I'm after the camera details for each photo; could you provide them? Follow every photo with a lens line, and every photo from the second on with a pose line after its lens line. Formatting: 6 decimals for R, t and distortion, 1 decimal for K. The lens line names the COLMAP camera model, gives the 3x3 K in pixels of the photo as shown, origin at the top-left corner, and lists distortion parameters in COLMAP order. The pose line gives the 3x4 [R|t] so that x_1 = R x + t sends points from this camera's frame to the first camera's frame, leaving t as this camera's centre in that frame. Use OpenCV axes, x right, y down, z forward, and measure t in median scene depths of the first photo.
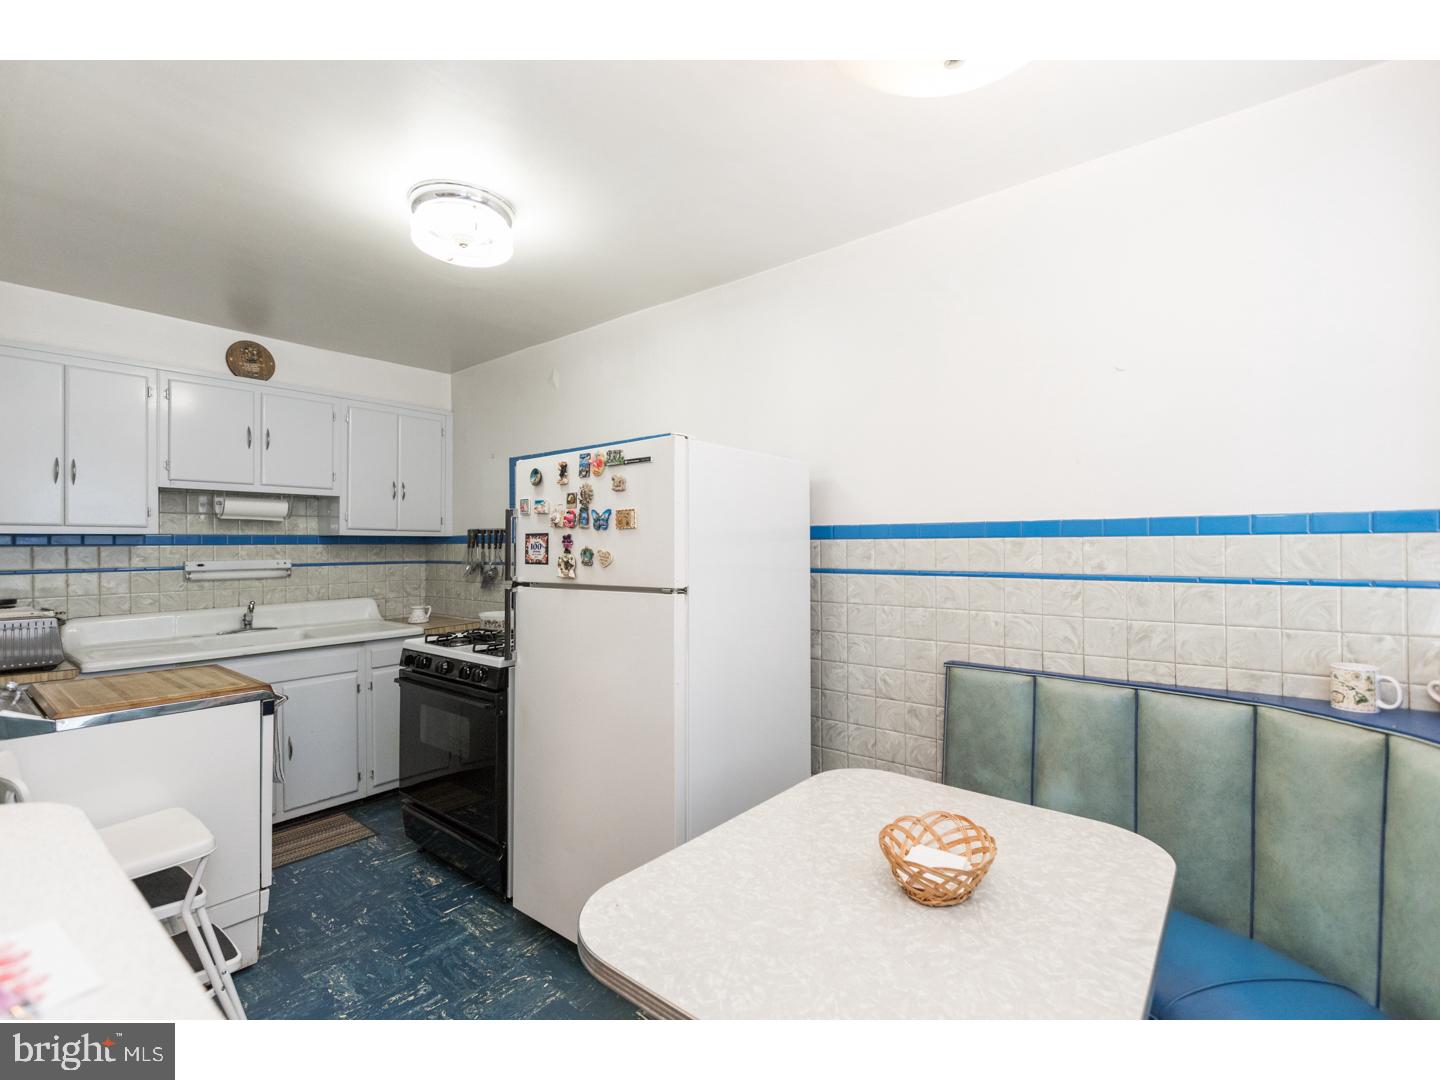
lens RADIAL K [[647.6, 0, 713.5], [0, 647.6, 542.3], [0, 0, 1]] dist [0.007119, -0.001985]
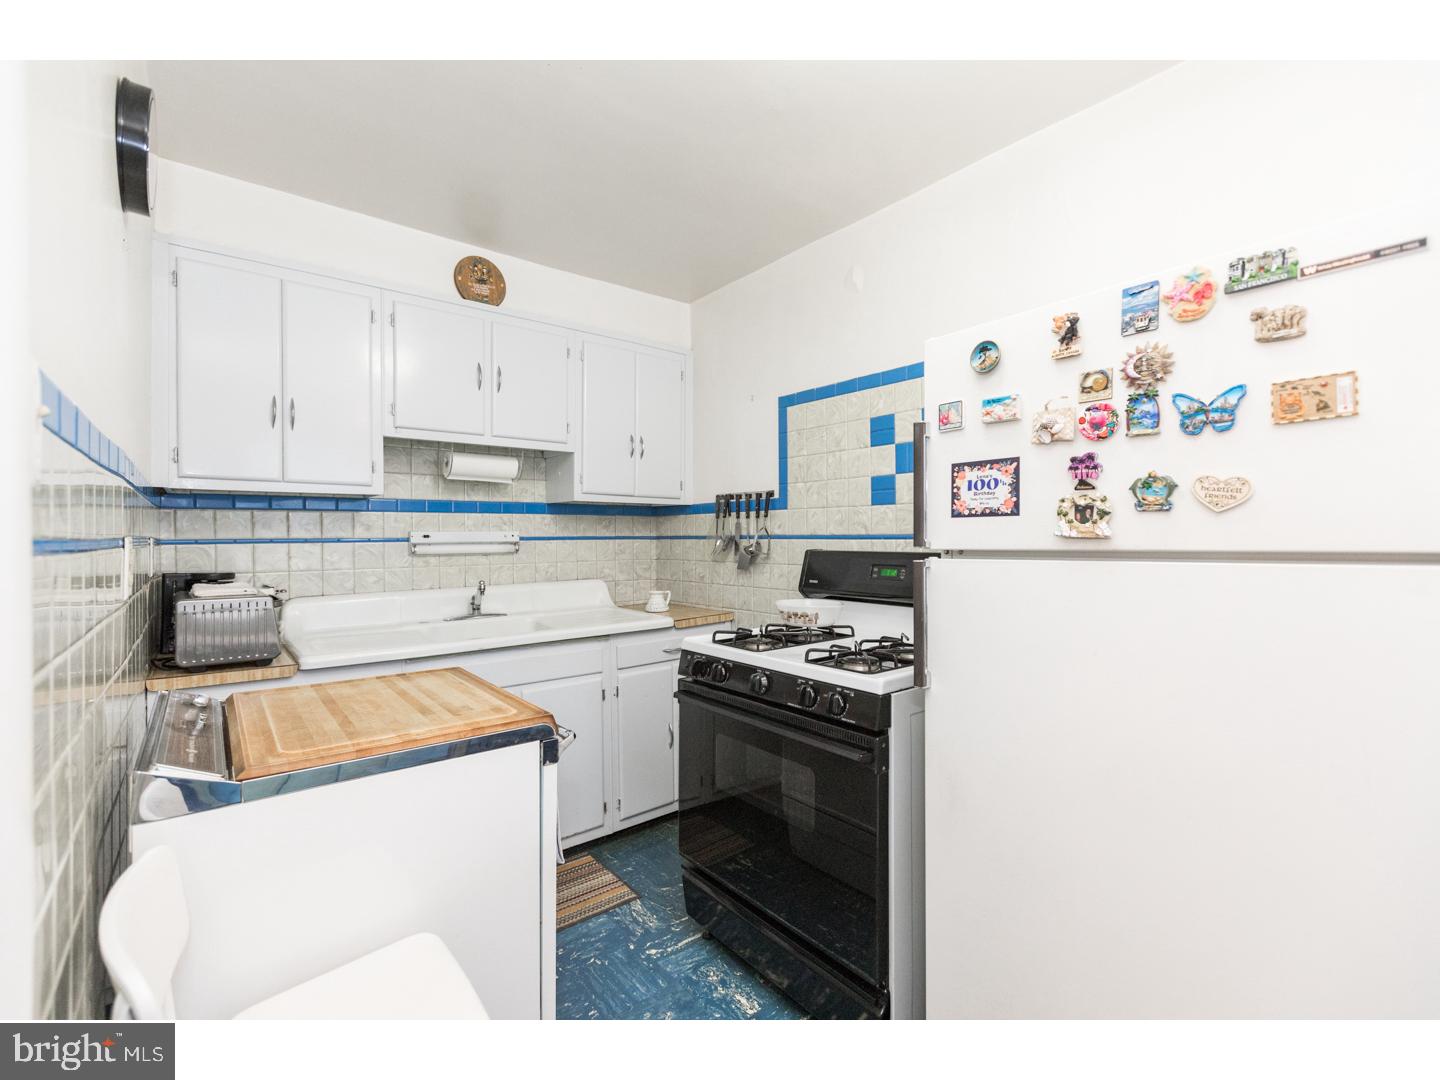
lens RADIAL K [[647.6, 0, 718.5], [0, 647.6, 535.3], [0, 0, 1]] dist [0.007119, -0.001985]
pose [[0.976576, -0.001479, -0.215165, -0.290753], [0.002603, 0.999984, 0.004941, 0.036033], [0.215155, -0.005385, 0.976565, 0.321362]]
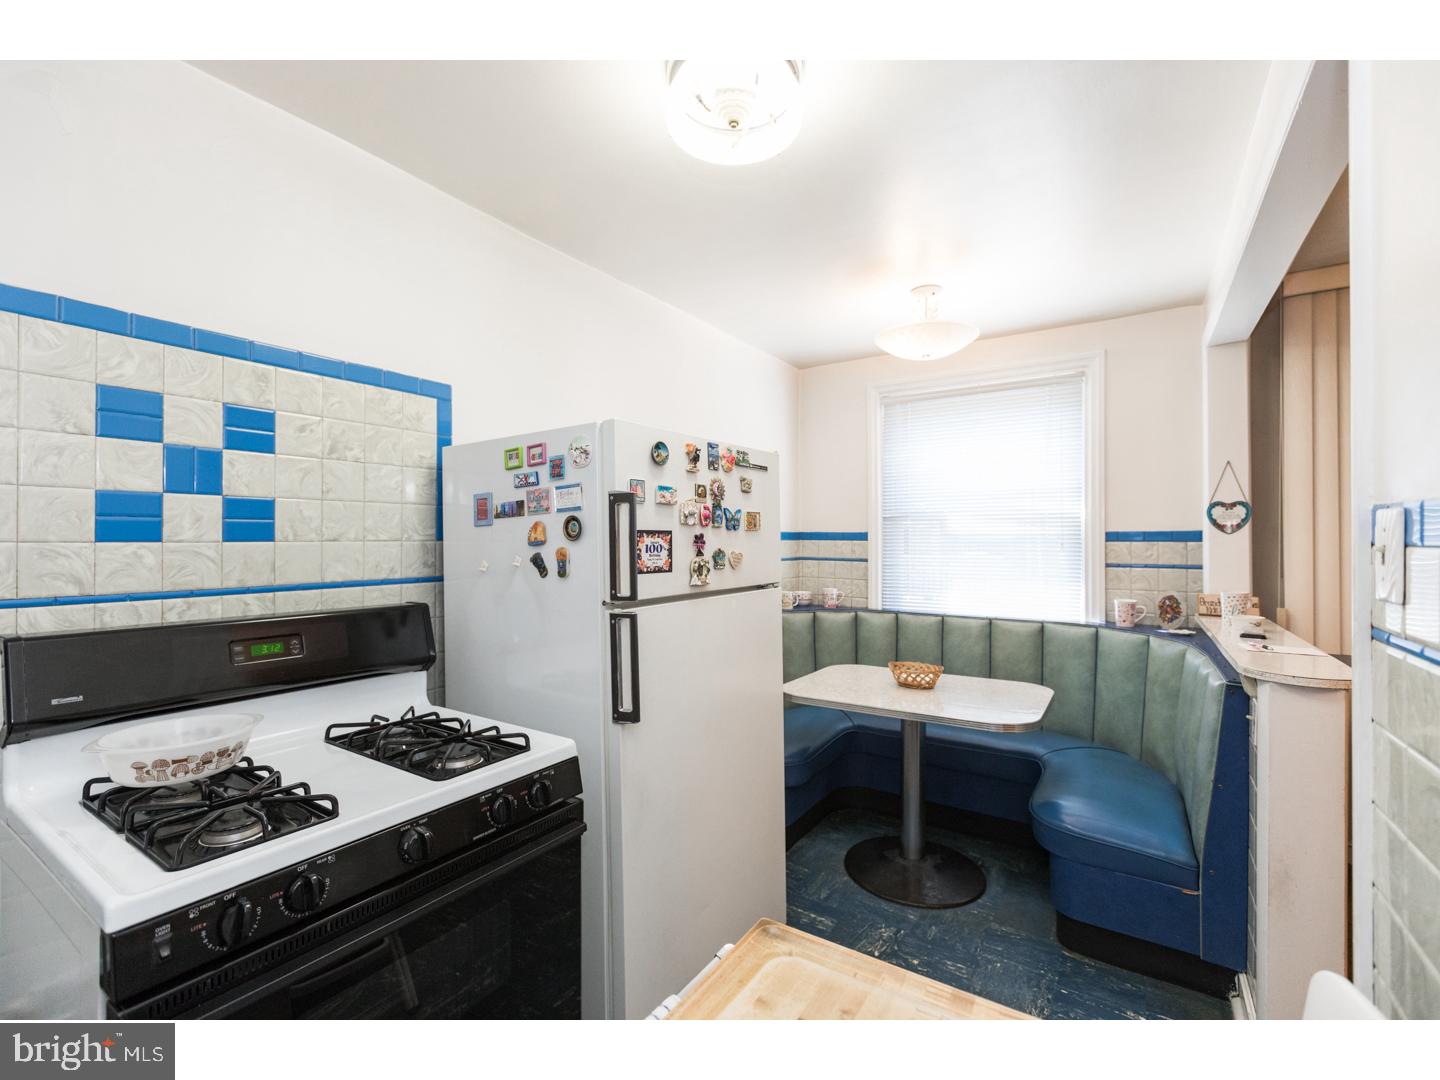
lens RADIAL K [[647.6, 0, 705.5], [0, 647.6, 543.0], [0, 0, 1]] dist [0.007119, -0.001985]
pose [[-0.103185, -0.004638, 0.994651, -0.776485], [-0.009441, 0.999949, 0.003683, -0.002234], [-0.994617, -0.009011, -0.103223, 0.789879]]
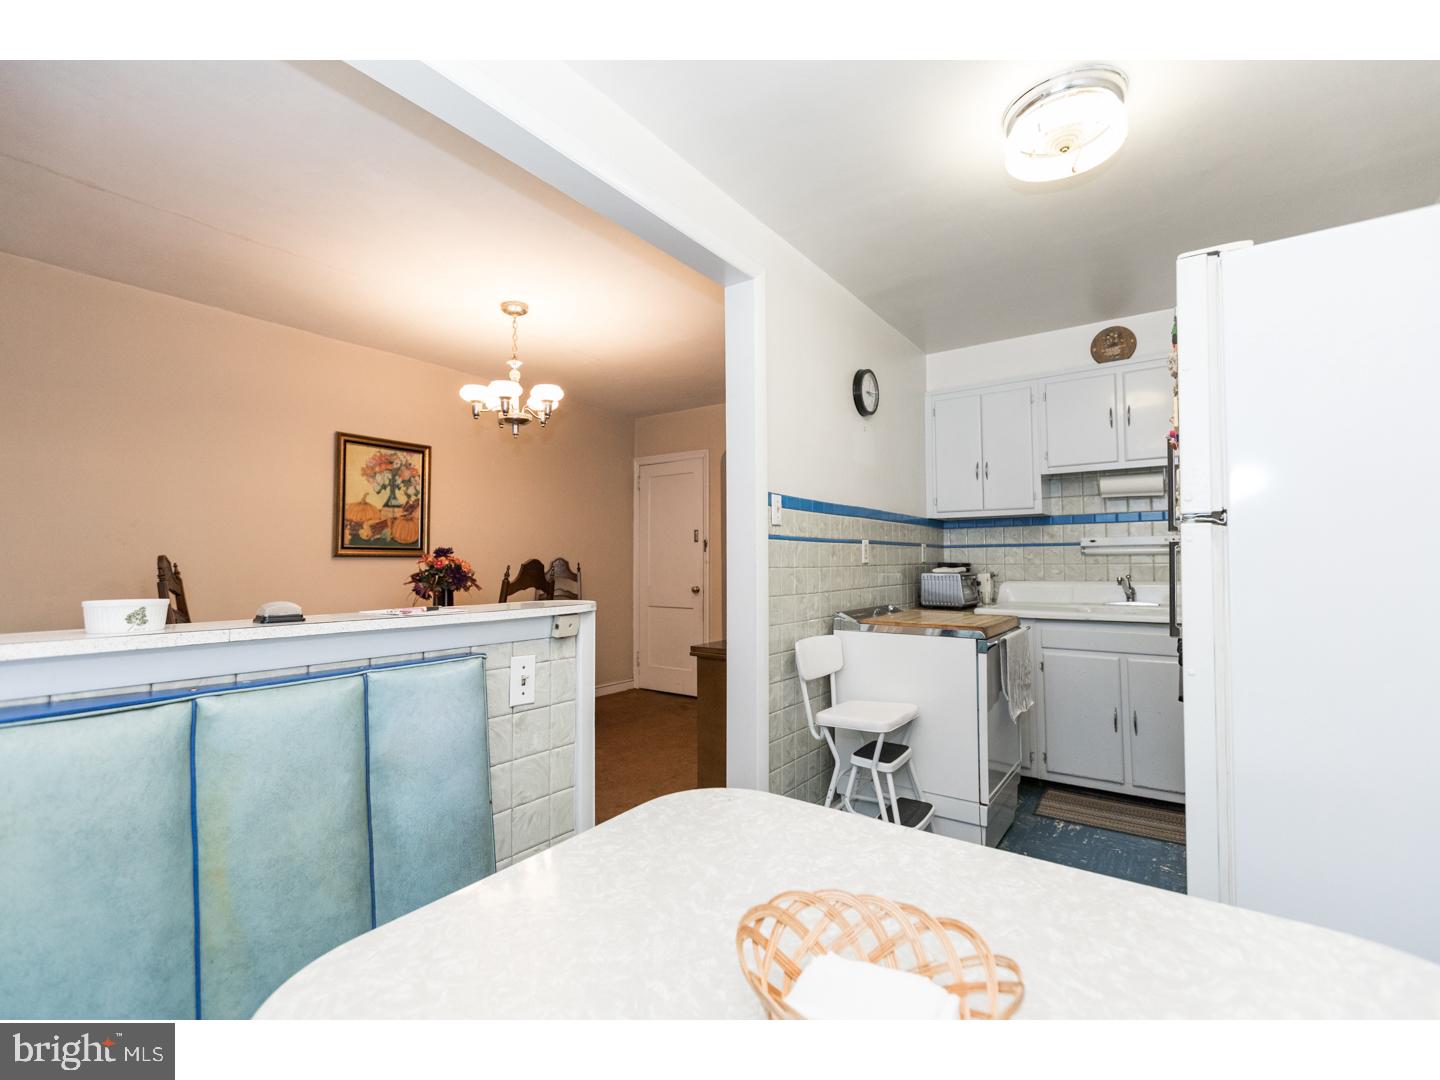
lens RADIAL K [[647.6, 0, 723.5], [0, 647.6, 534.3], [0, 0, 1]] dist [0.007119, -0.001985]
pose [[0.075900, -0.037535, -0.996409, 0.317033], [0.013341, 0.999240, -0.036626, 0.065385], [0.997026, -0.010513, 0.076343, 0.331430]]
